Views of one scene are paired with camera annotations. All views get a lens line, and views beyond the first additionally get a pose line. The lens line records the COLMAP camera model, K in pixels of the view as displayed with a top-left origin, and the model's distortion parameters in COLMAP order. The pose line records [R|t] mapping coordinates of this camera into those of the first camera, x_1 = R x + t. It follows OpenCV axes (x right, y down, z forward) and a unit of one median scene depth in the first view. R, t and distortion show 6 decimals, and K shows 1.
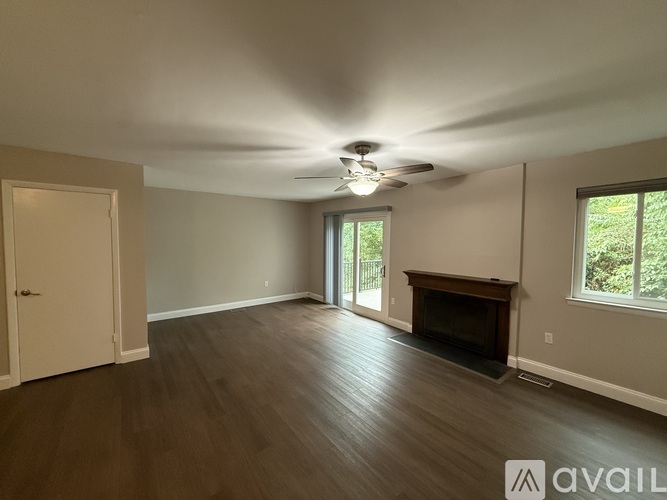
lens RADIAL K [[265.0, 0, 332.2], [0, 265.0, 249.2], [0, 0, 1]] dist [0.001103, 0.000097]
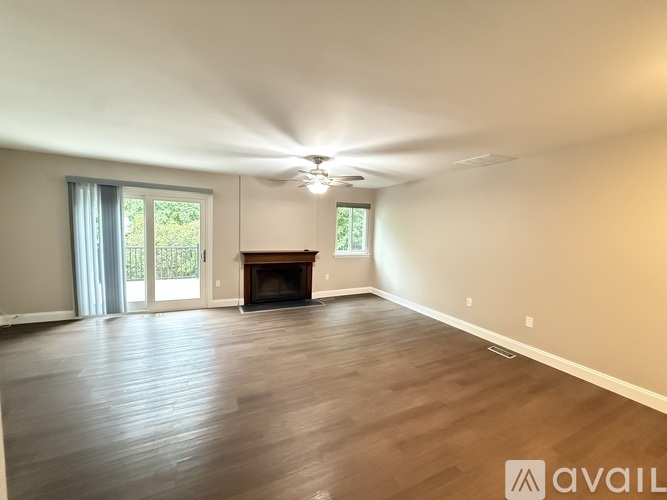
lens RADIAL K [[265.0, 0, 332.2], [0, 265.0, 249.2], [0, 0, 1]] dist [0.001103, 0.000097]
pose [[0.232803, -0.071088, 0.969922, -0.708444], [0.015919, 0.997470, 0.069286, -0.001604], [-0.972394, -0.000690, 0.233345, 0.353443]]
